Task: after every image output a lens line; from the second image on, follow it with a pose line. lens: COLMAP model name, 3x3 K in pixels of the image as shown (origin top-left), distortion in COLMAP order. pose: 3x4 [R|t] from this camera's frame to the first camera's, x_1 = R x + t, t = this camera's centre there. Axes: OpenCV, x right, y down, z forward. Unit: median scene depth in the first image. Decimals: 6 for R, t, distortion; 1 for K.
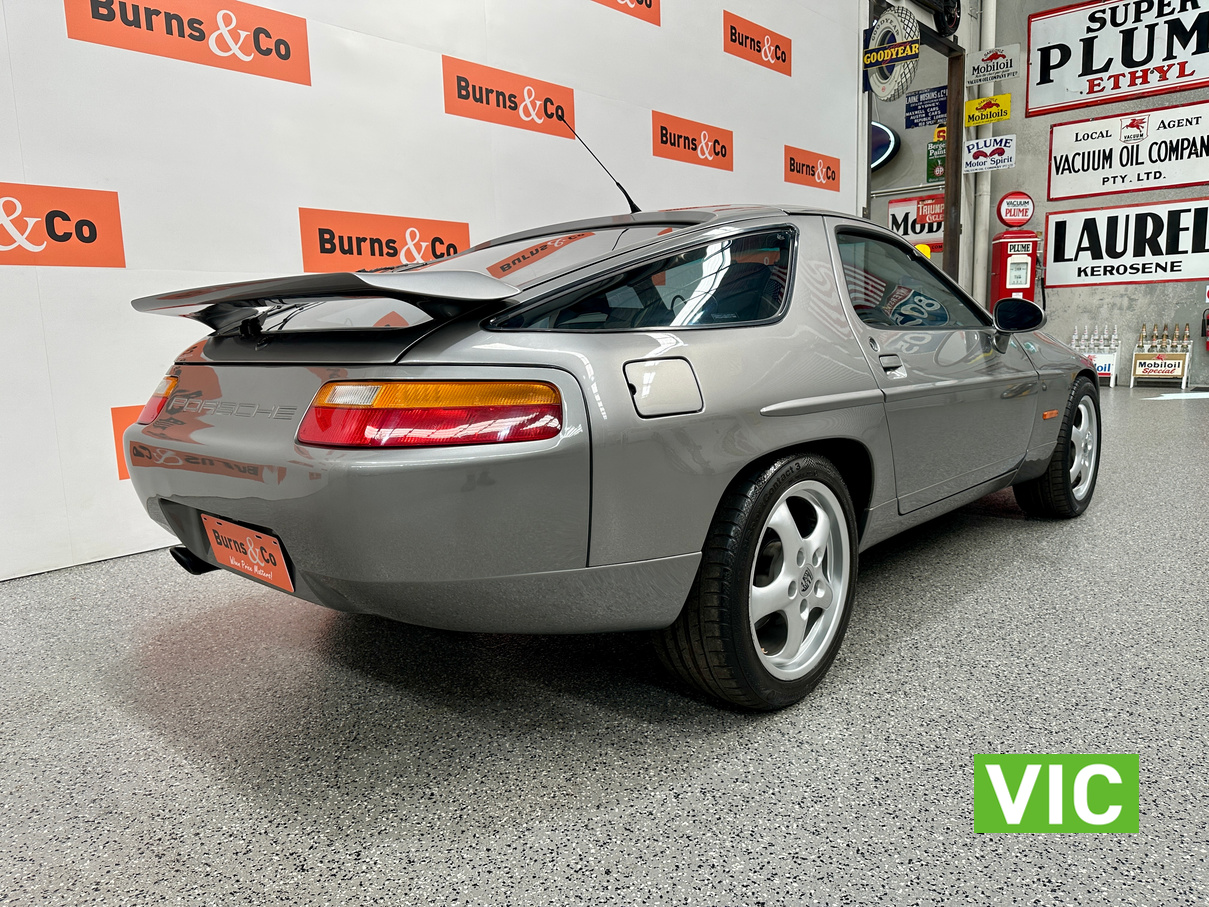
lens RADIAL K [[894.7, 0, 604.5], [0, 894.7, 453.5], [0, 0, 1]] dist [0.001324, -0.009353]
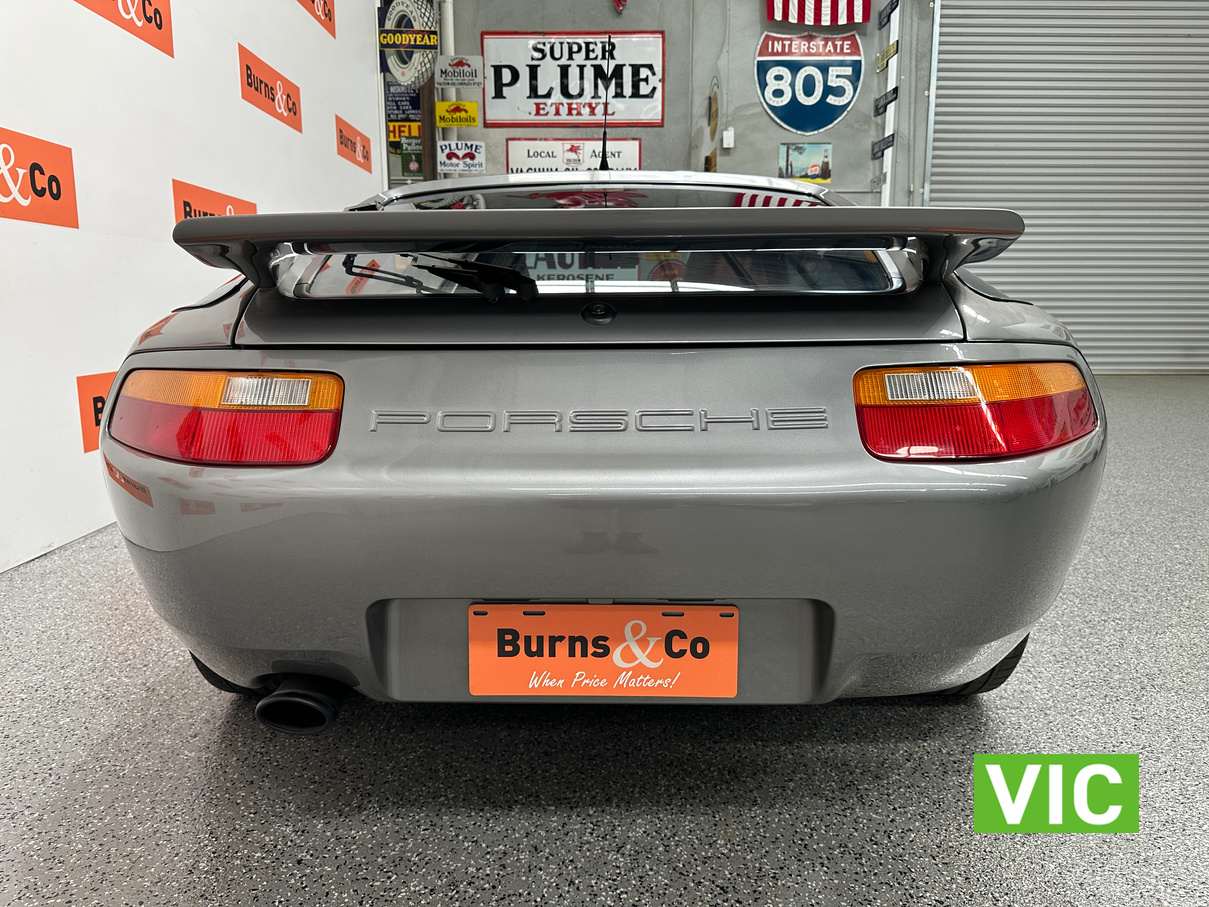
lens RADIAL K [[894.7, 0, 604.5], [0, 894.7, 453.5], [0, 0, 1]] dist [0.001324, -0.009353]
pose [[0.747134, -0.070440, 0.660930, -0.167322], [0.066950, 0.997287, 0.030605, -0.009499], [-0.661293, 0.021383, 0.749823, 0.115216]]
